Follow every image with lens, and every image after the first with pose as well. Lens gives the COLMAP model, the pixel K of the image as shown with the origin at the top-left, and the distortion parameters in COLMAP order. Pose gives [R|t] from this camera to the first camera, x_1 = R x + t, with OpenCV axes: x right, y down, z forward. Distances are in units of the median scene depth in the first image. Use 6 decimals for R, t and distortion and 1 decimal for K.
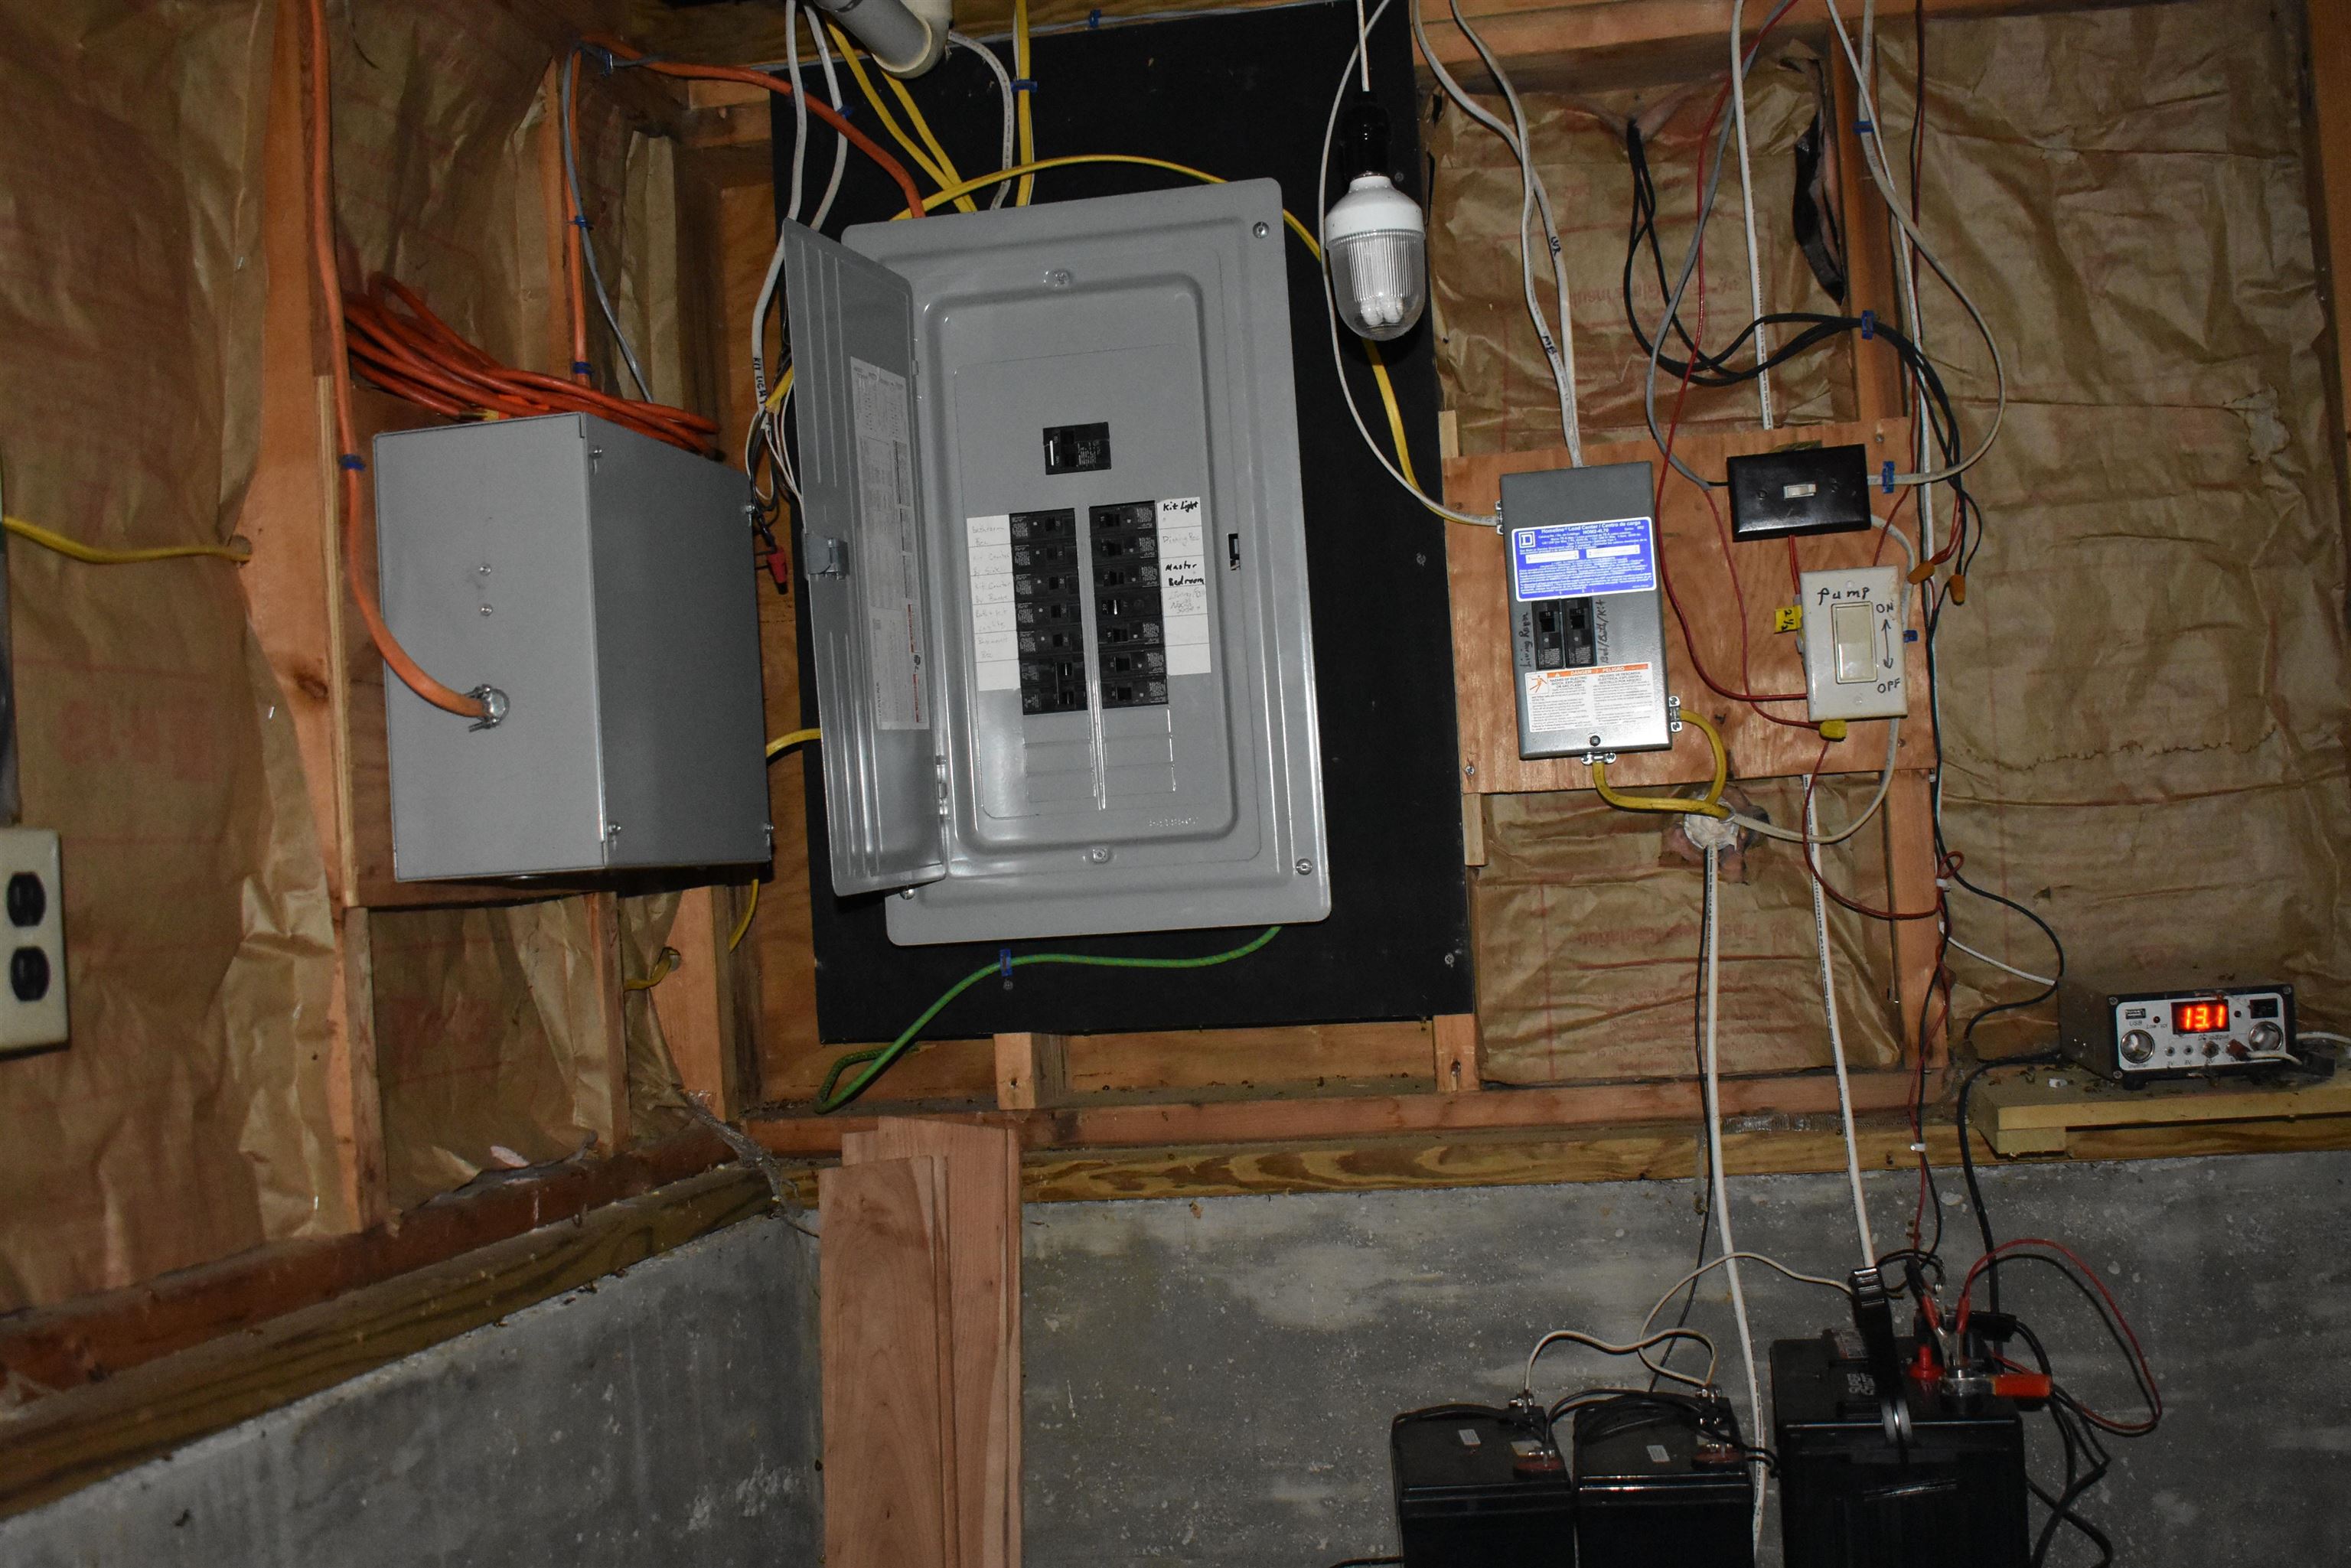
lens RADIAL K [[2467.5, 0, 1175.5], [0, 2467.5, 784.0], [0, 0, 1]] dist [0.003296, -0.000254]
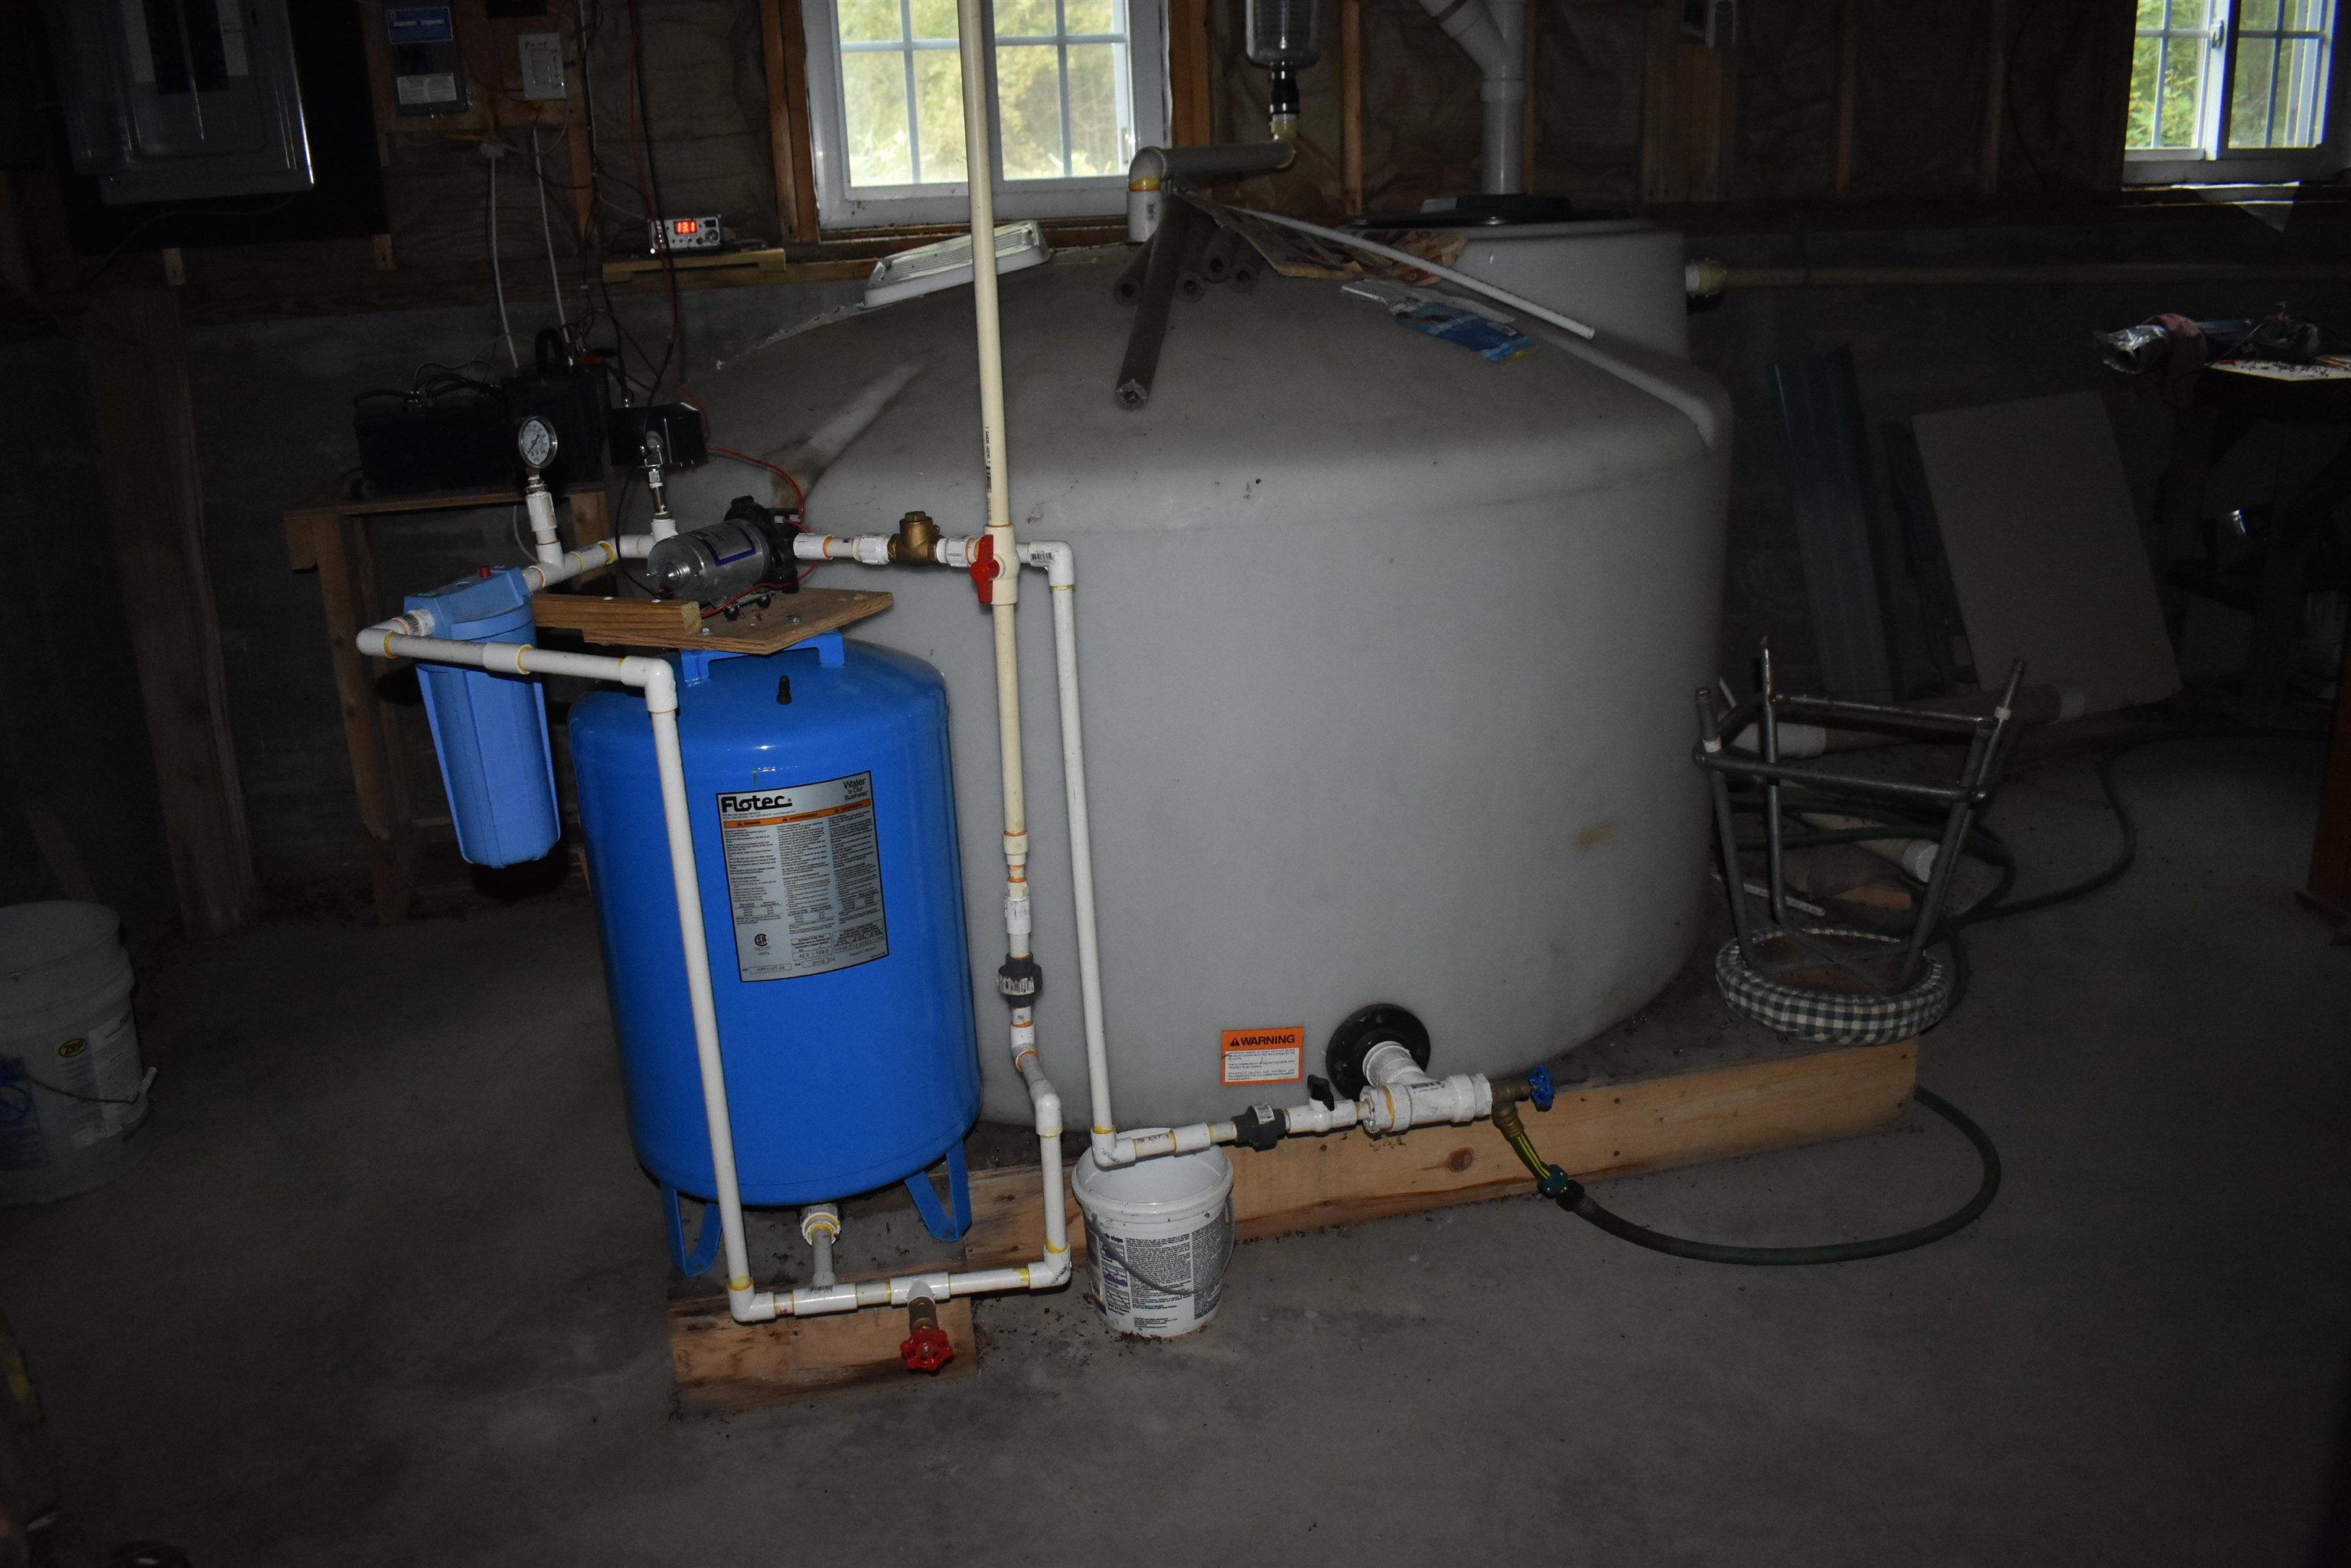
lens RADIAL K [[1882.1, 0, 1185.3], [0, 1882.1, 779.1], [0, 0, 1]] dist [-0.093472, 0.017497]
pose [[0.914298, -0.101519, 0.392114, 0.078408], [-0.027696, 0.950145, 0.310576, 0.025698], [-0.404094, -0.294819, 0.865904, -0.910130]]
